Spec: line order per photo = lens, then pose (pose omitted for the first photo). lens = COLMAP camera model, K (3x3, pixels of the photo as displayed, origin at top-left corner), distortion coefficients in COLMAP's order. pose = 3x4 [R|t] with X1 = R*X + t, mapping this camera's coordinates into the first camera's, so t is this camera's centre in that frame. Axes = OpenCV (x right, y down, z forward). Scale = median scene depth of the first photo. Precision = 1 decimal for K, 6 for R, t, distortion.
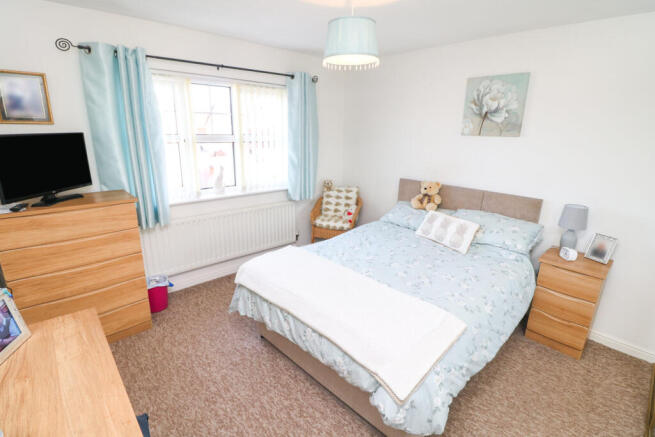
lens RADIAL K [[322.5, 0, 331.3], [0, 322.5, 218.4], [0, 0, 1]] dist [-0.001900, -0.000640]
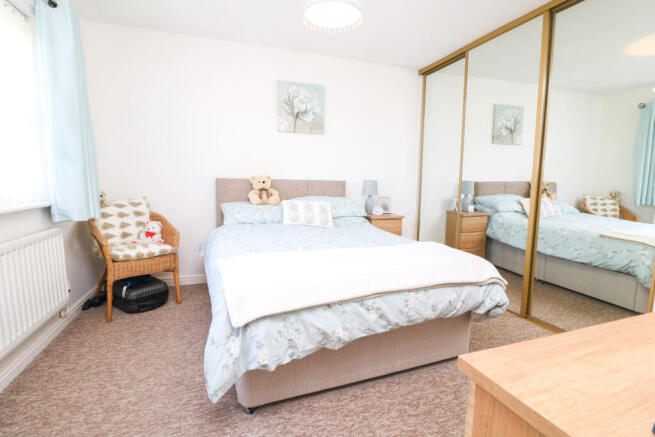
lens RADIAL K [[322.5, 0, 331.3], [0, 322.5, 218.4], [0, 0, 1]] dist [-0.001900, -0.000640]
pose [[0.380497, -0.126149, 0.916138, -0.581988], [0.245574, 0.968869, 0.031416, 0.035578], [-0.891580, 0.213026, 0.399630, 0.493227]]
